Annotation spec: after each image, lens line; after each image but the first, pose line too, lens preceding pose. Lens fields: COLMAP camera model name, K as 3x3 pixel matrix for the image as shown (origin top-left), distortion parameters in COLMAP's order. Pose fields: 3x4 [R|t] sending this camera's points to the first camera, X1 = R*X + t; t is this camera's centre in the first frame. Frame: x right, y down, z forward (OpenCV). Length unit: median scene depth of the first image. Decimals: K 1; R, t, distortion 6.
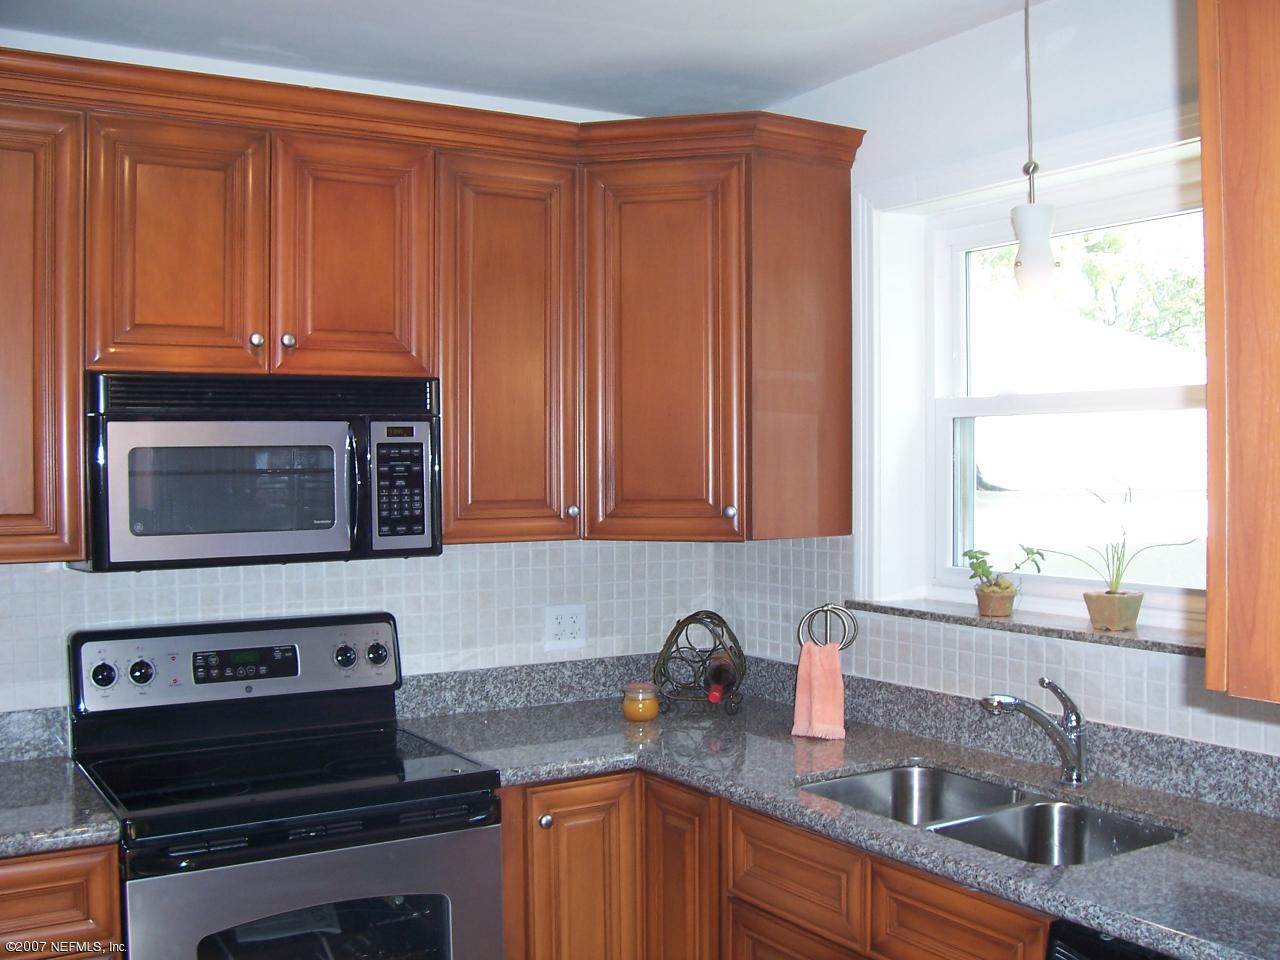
lens RADIAL K [[1313.2, 0, 640.0], [0, 1313.2, 480.0], [0, 0, 1]] dist [-0.193275, 0.197290]
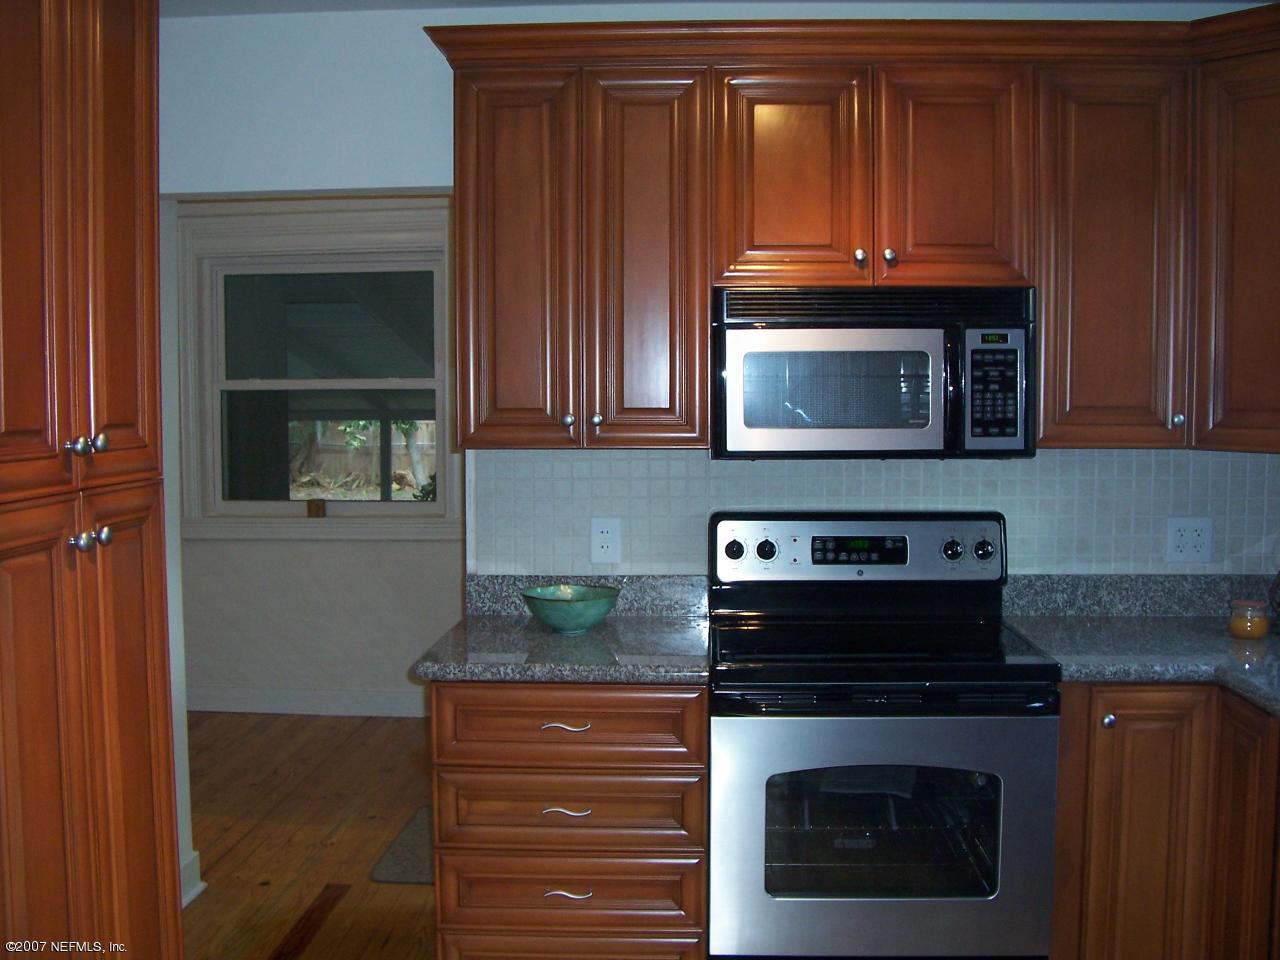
lens RADIAL K [[1313.2, 0, 640.0], [0, 1313.2, 480.0], [0, 0, 1]] dist [-0.193275, 0.197290]
pose [[0.819364, 0.046056, -0.571420, 0.181492], [-0.013038, 0.998007, 0.061744, 0.016109], [0.573125, -0.043140, 0.818332, -0.025167]]
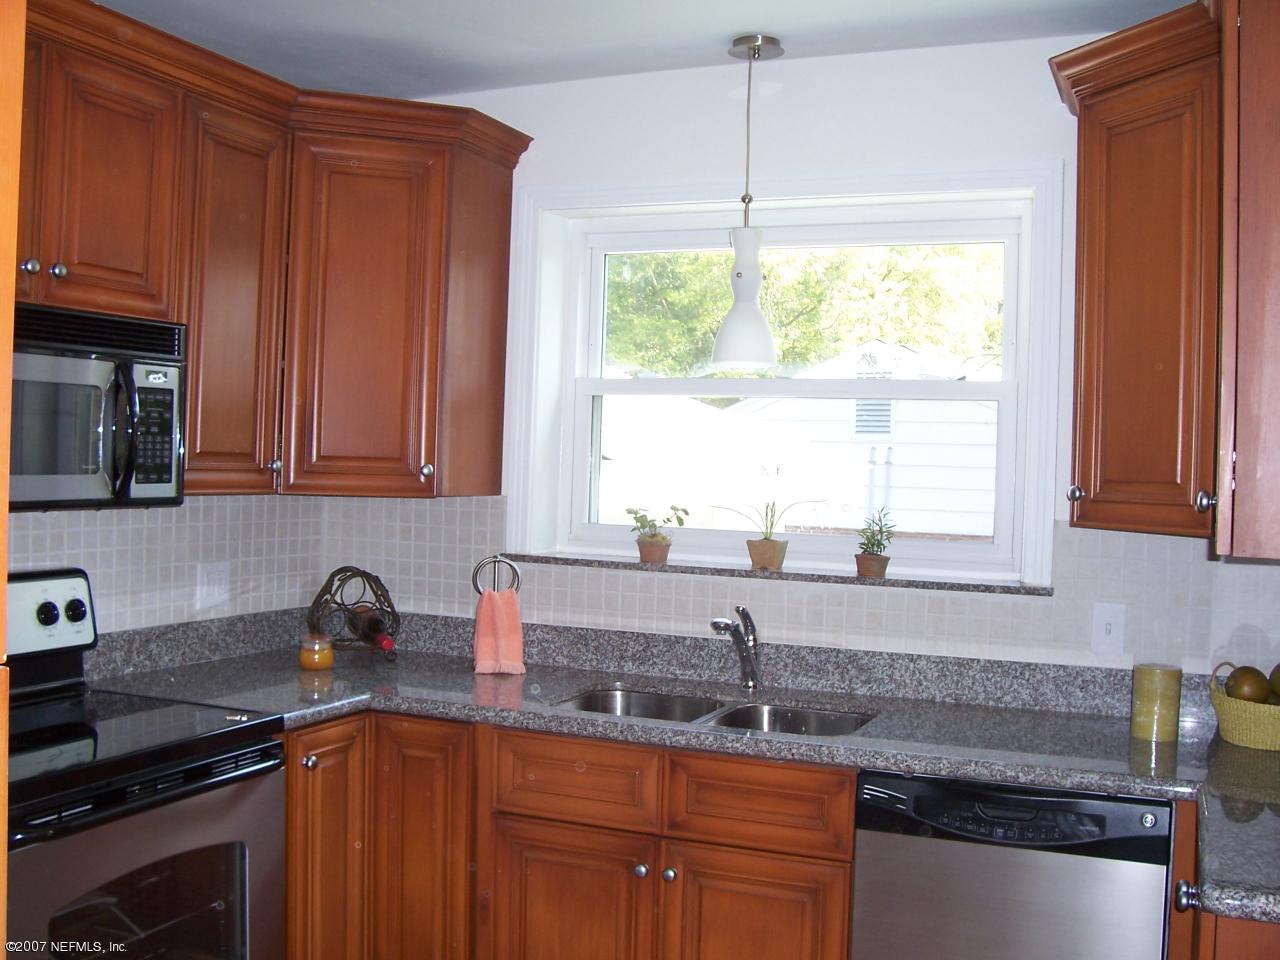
lens RADIAL K [[1313.2, 0, 640.0], [0, 1313.2, 480.0], [0, 0, 1]] dist [-0.193275, 0.197290]
pose [[0.818262, 0.023849, 0.574350, -0.428241], [-0.027087, 0.999629, -0.002919, 0.032241], [-0.574207, -0.013169, 0.818605, 0.012799]]
